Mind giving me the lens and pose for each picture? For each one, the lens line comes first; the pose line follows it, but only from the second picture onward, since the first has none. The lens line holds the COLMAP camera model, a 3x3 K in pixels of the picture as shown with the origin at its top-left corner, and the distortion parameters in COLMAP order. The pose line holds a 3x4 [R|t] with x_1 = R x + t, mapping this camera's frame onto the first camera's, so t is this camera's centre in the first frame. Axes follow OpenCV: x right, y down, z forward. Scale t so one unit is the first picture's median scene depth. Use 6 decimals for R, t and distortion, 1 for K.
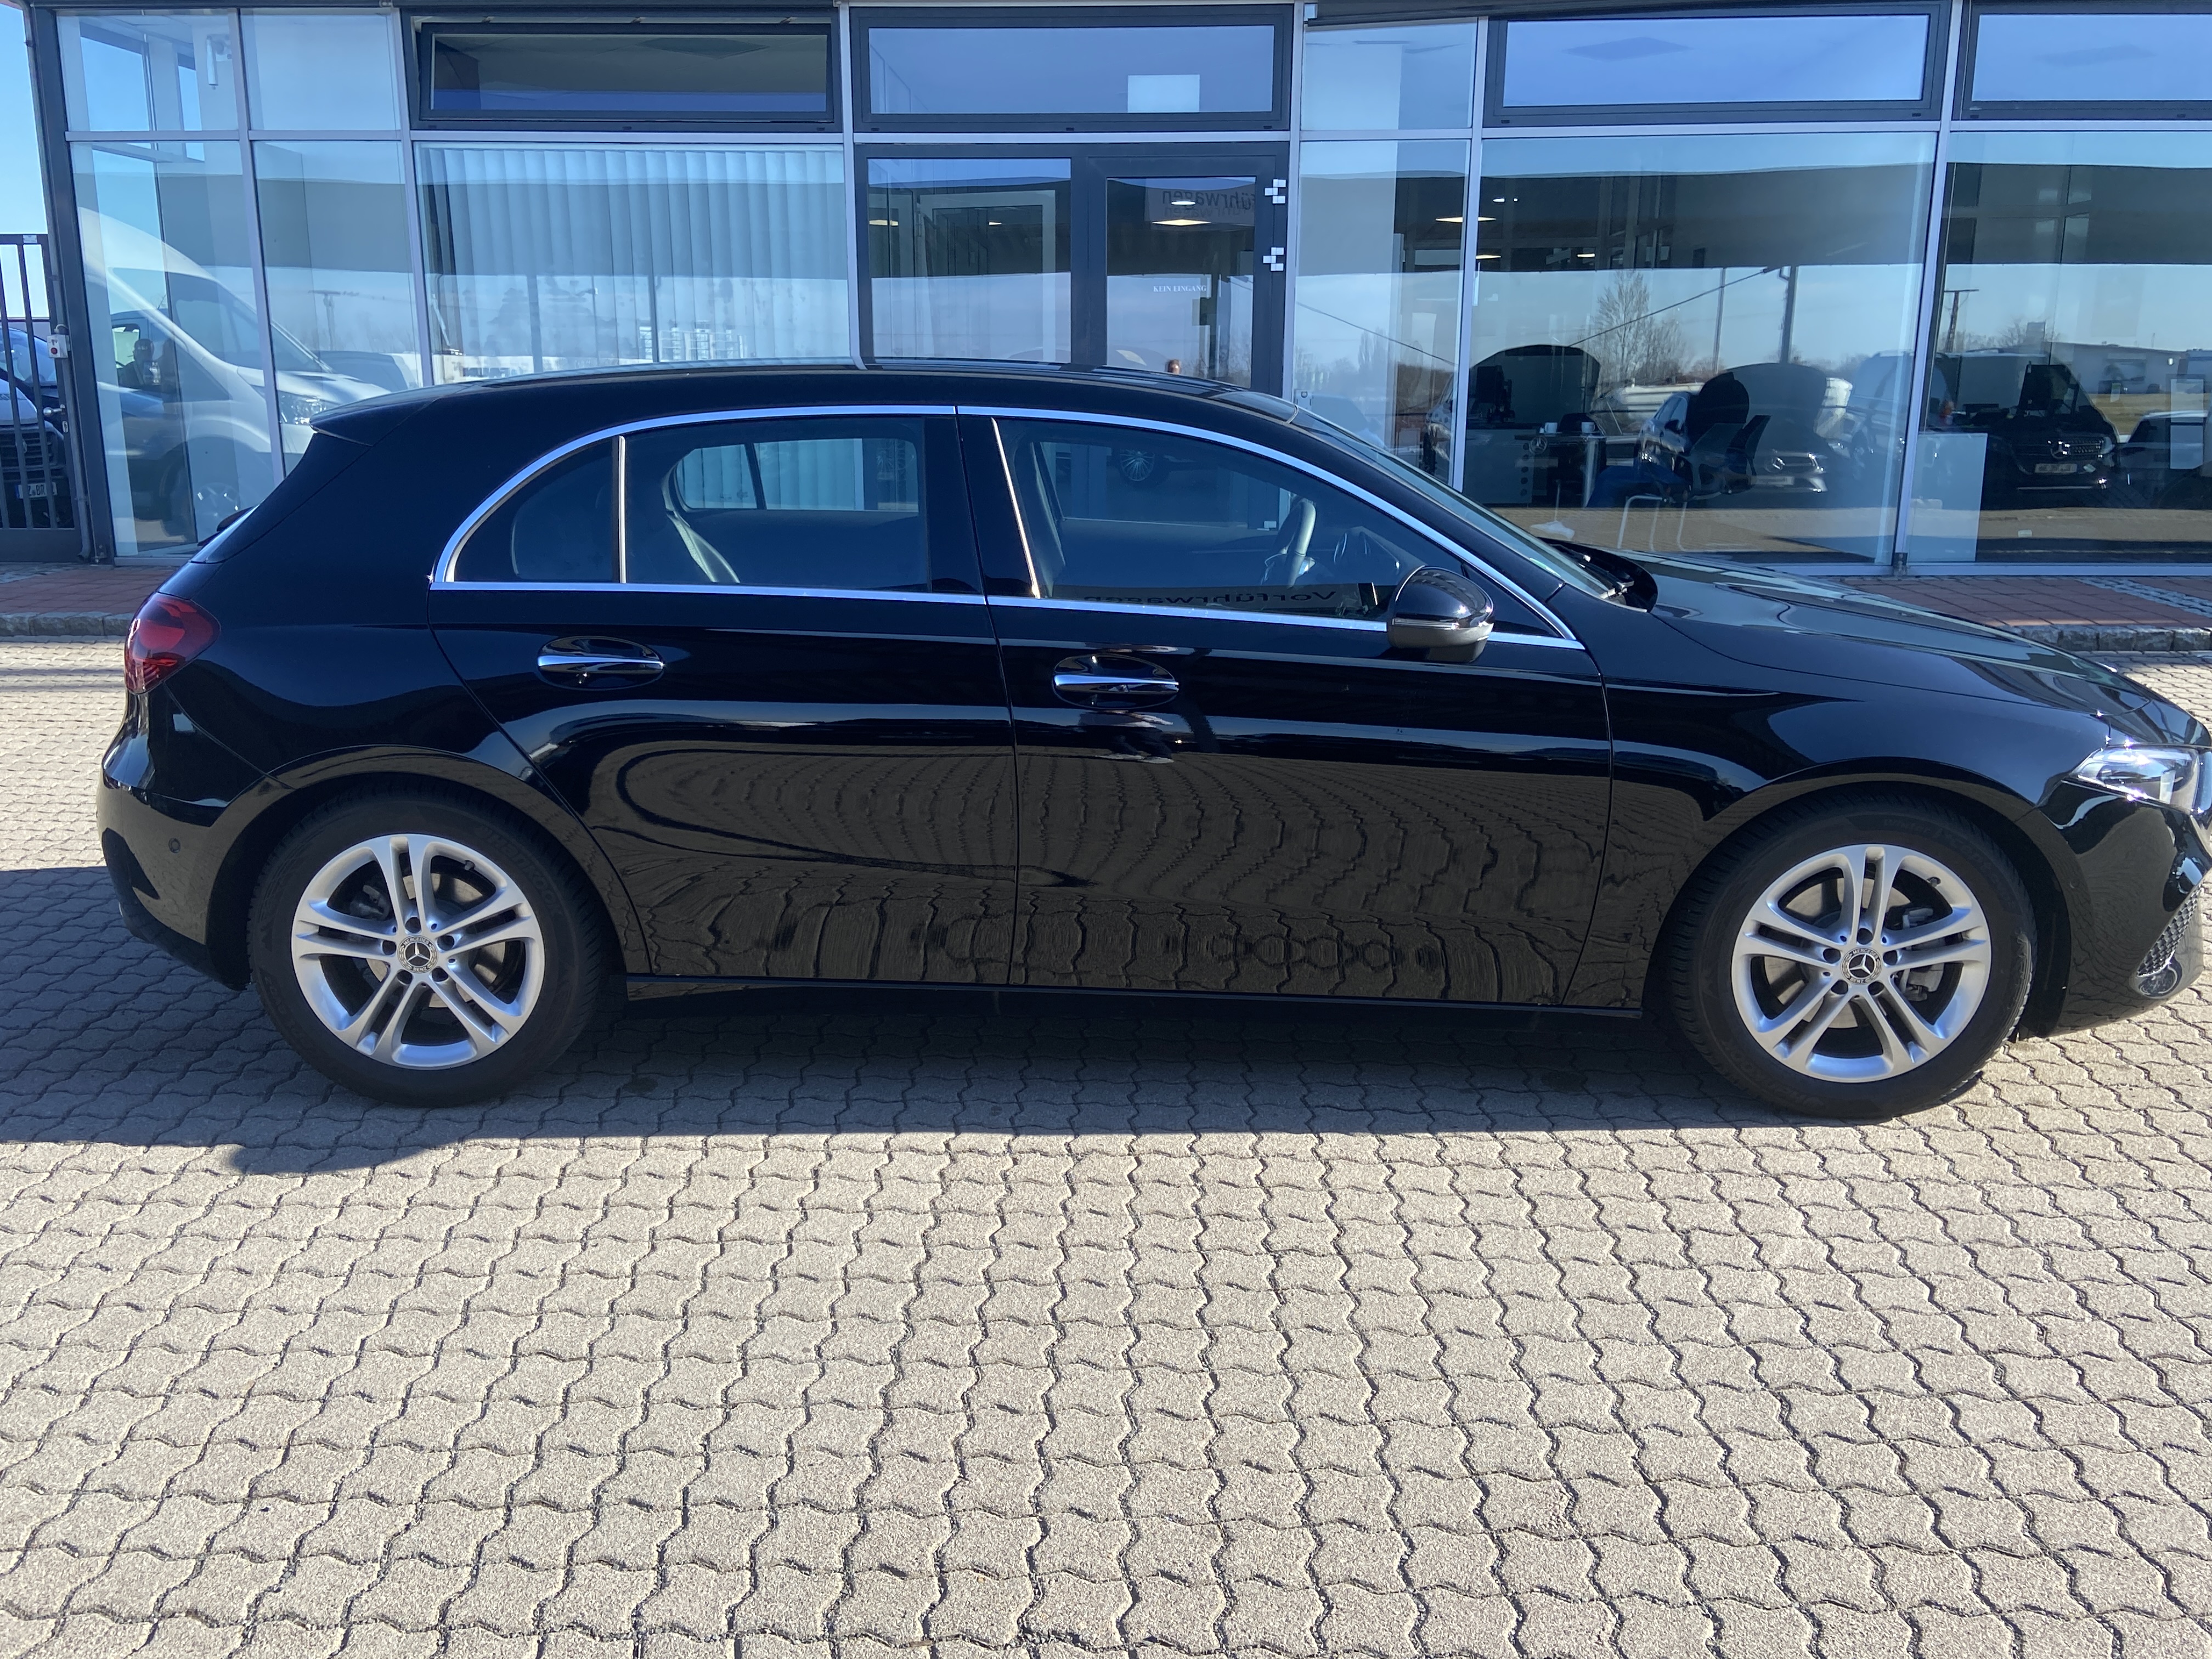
lens RADIAL K [[1773.7, 0, 1106.0], [0, 1773.7, 829.5], [0, 0, 1]] dist [0.005509, 0.003254]
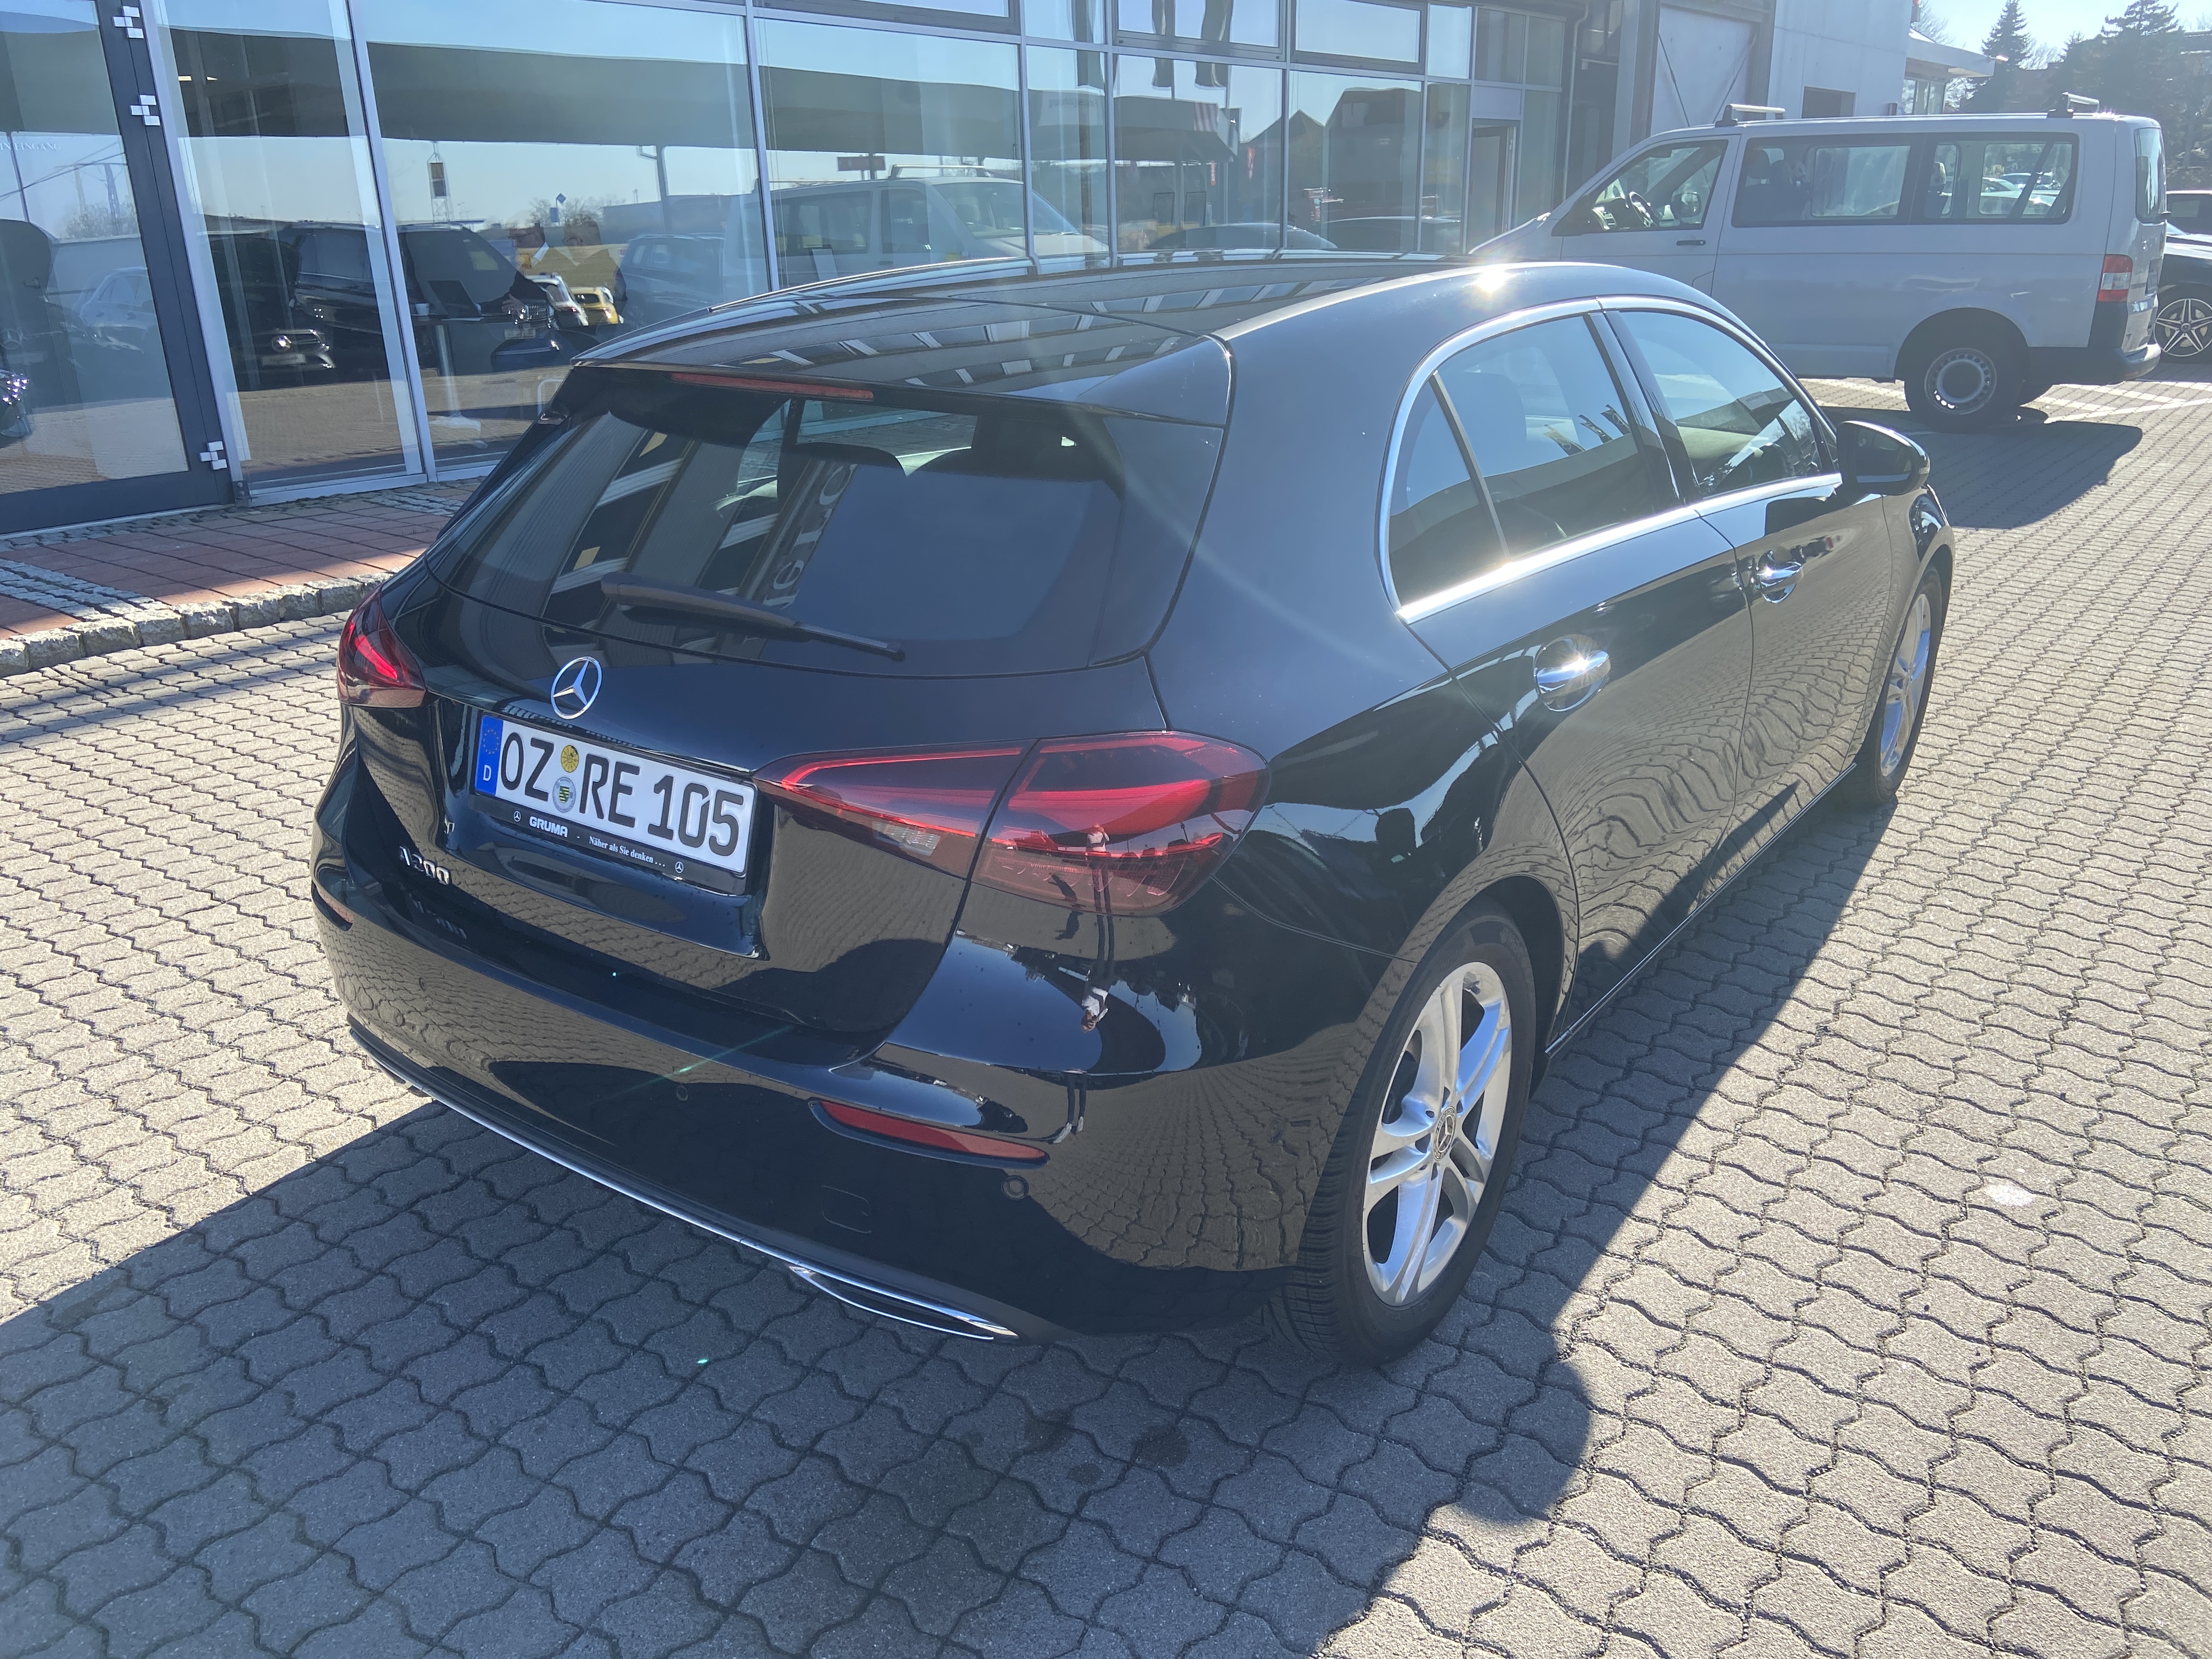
lens RADIAL K [[1655.3, 0, 1106.0], [0, 1655.3, 829.5], [0, 0, 1]] dist [0.077018, -0.110536]
pose [[0.579812, -0.280766, 0.764845, -0.949503], [0.213669, 0.958291, 0.189801, -0.202538], [-0.786234, 0.053375, 0.615619, 0.696019]]
